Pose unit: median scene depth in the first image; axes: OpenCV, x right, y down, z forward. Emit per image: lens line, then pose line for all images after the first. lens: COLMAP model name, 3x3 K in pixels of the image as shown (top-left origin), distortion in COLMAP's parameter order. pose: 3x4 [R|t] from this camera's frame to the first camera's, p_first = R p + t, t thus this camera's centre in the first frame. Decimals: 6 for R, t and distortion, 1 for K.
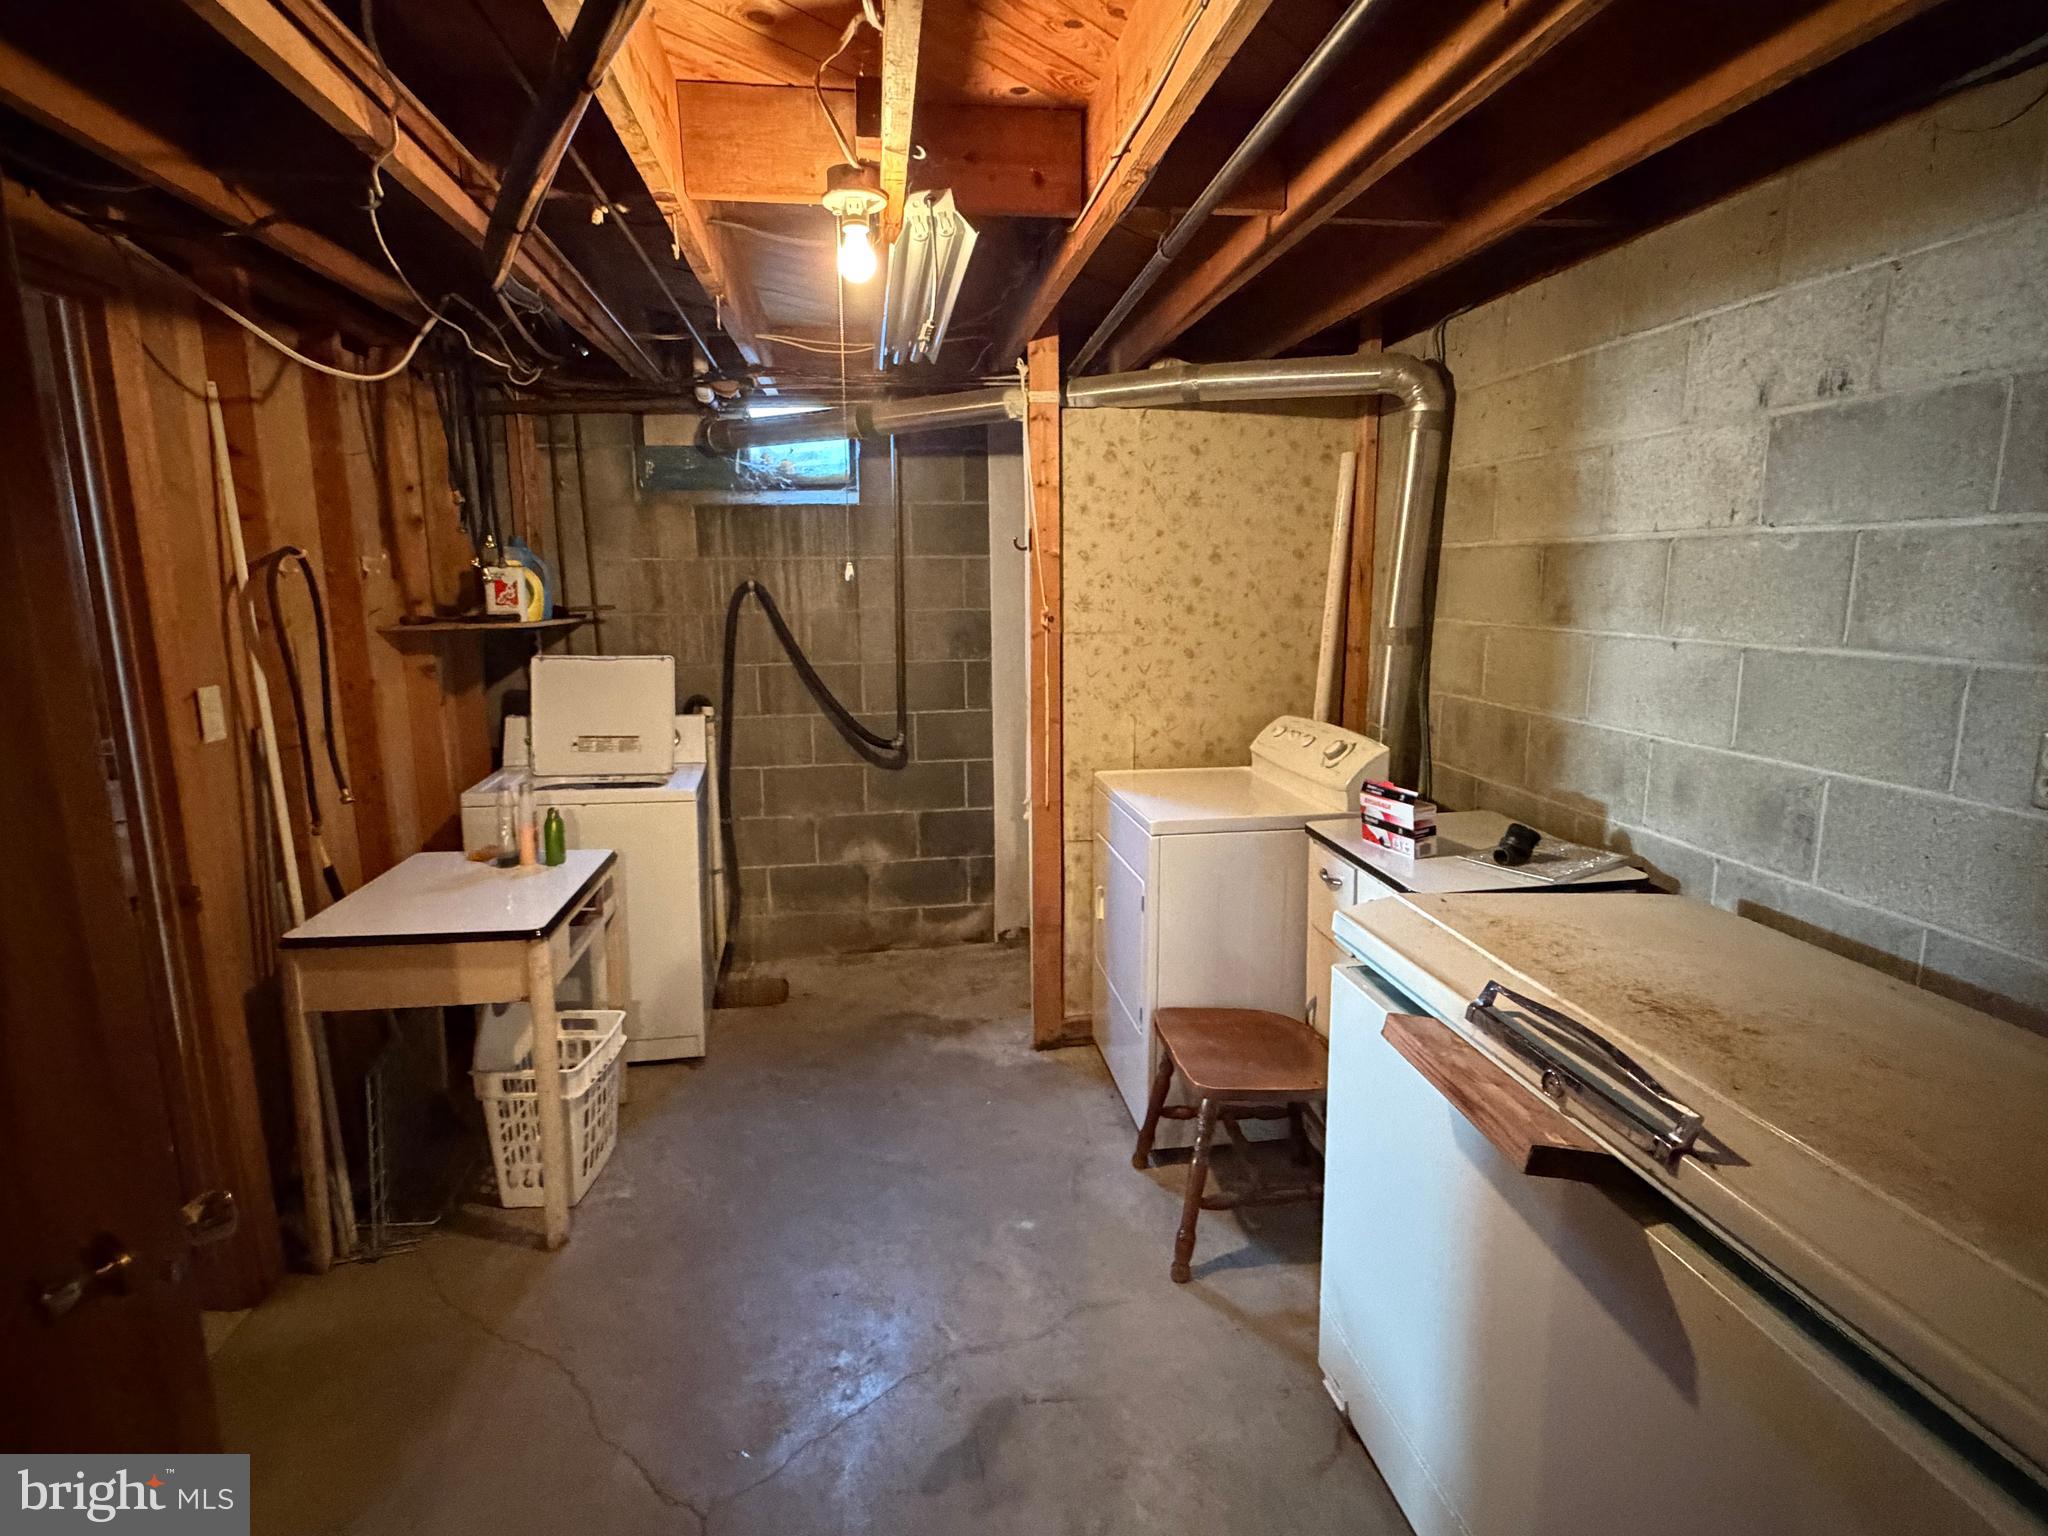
lens RADIAL K [[1013.9, 0, 1028.9], [0, 1013.9, 761.7], [0, 0, 1]] dist [-0.007815, -0.000175]
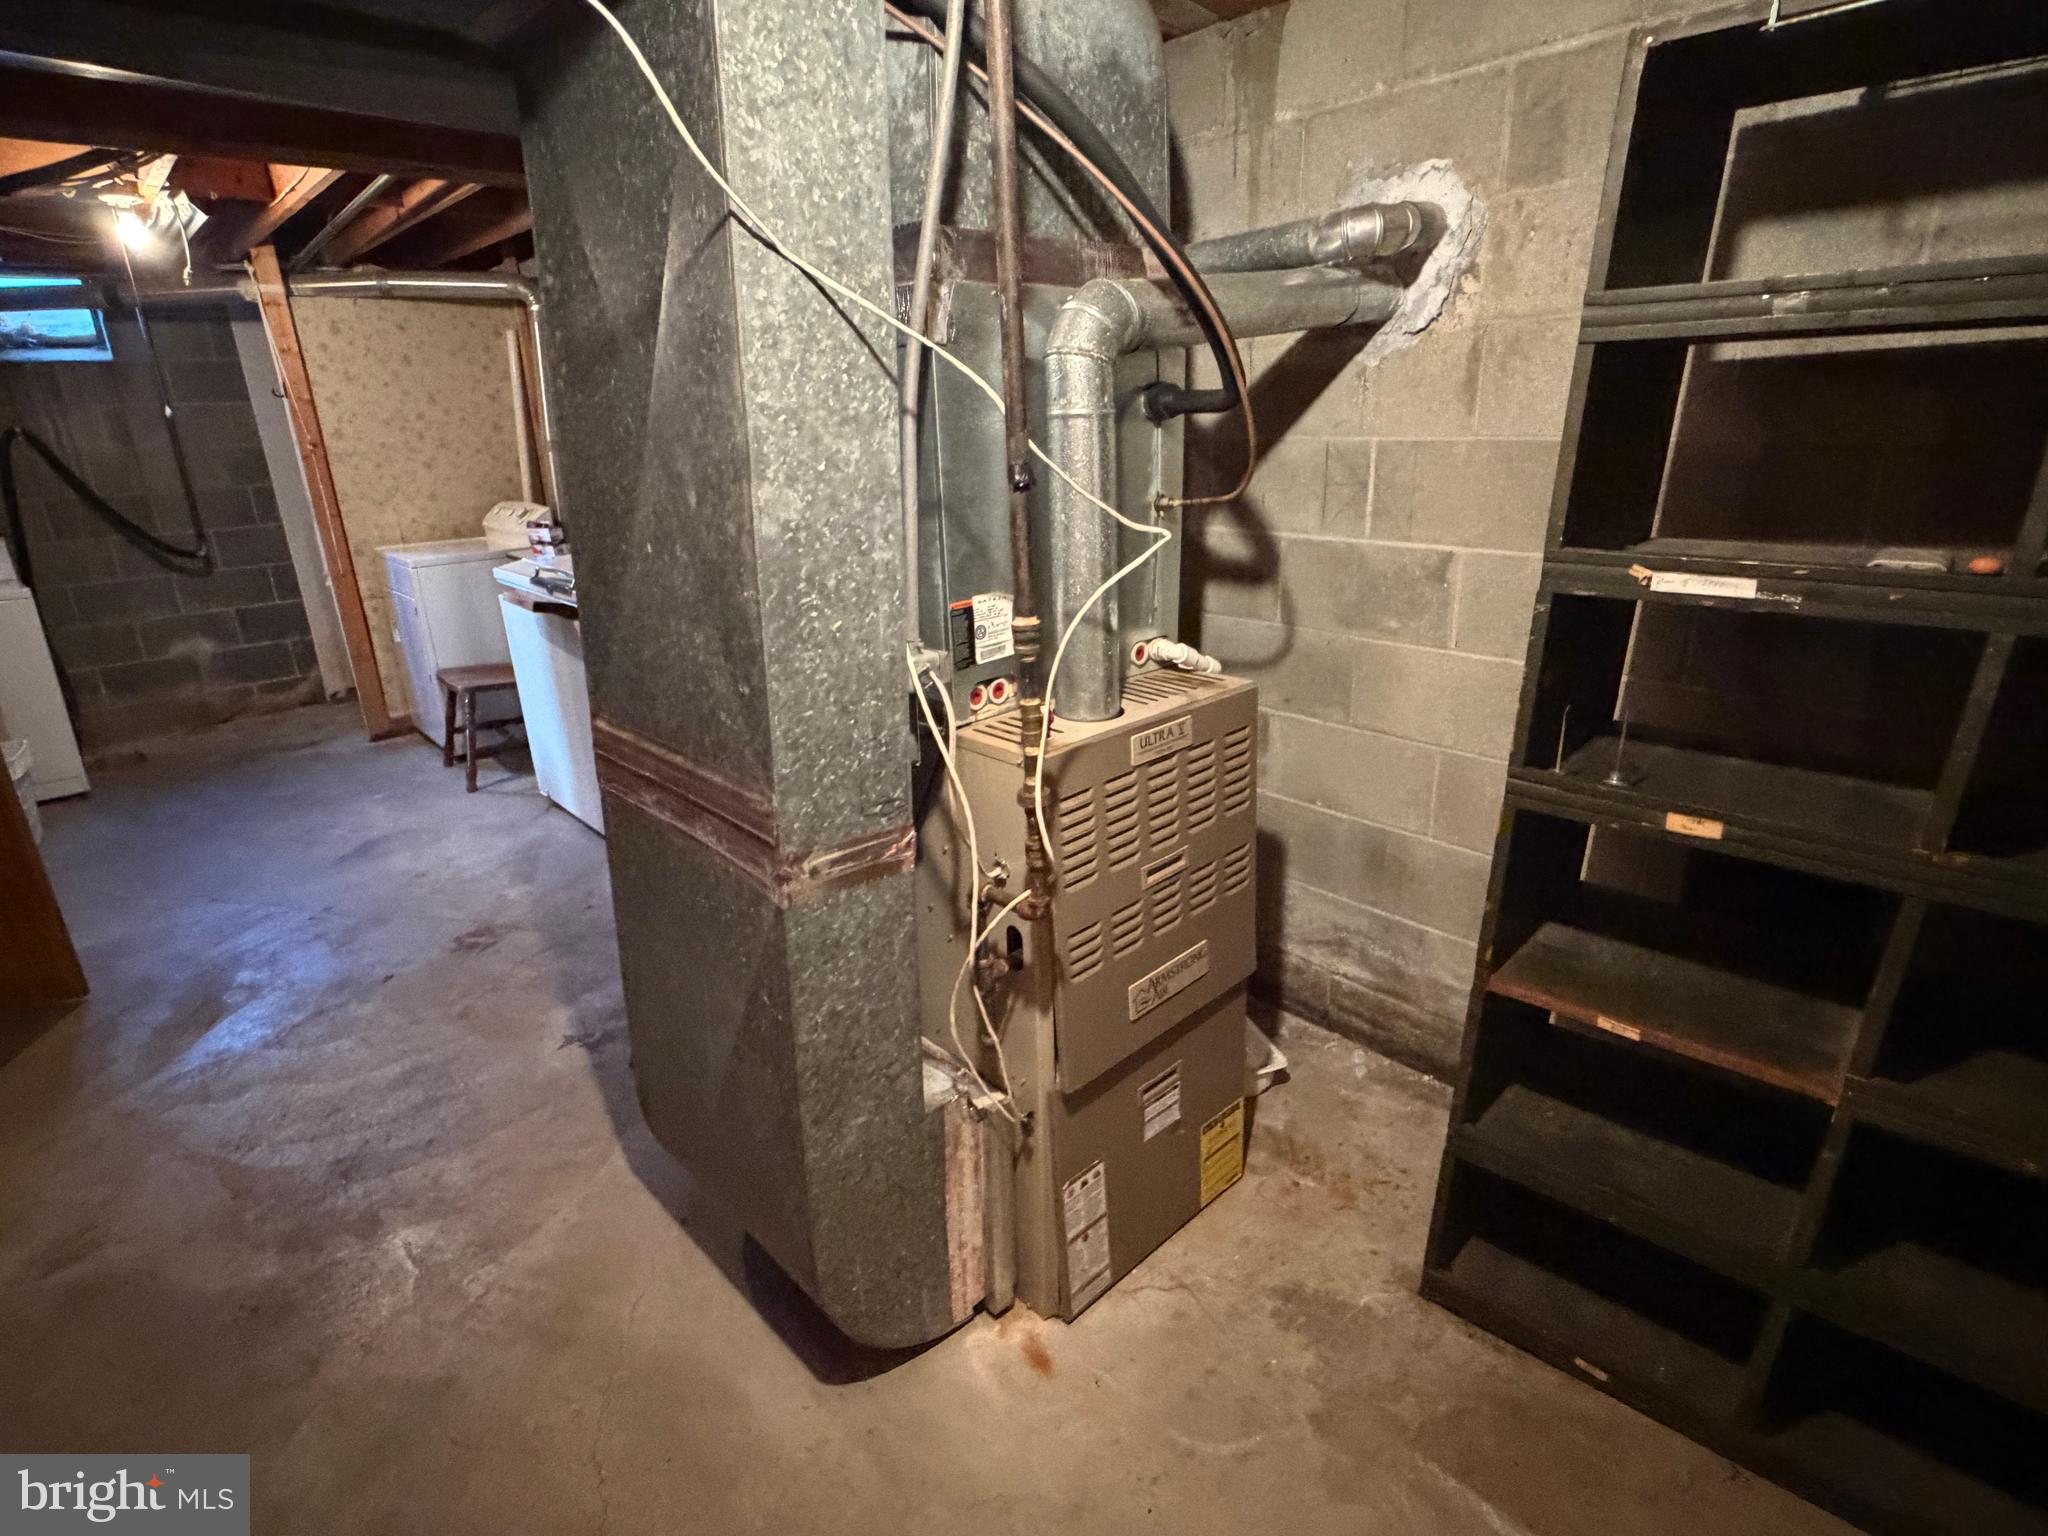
lens RADIAL K [[1013.9, 0, 1008.0], [0, 1013.9, 761.8], [0, 0, 1]] dist [-0.007815, -0.000175]
pose [[0.831700, -0.198119, 0.518675, 0.007700], [0.120680, 0.976342, 0.179424, 0.164087], [-0.541951, -0.086633, 0.835933, -0.799995]]
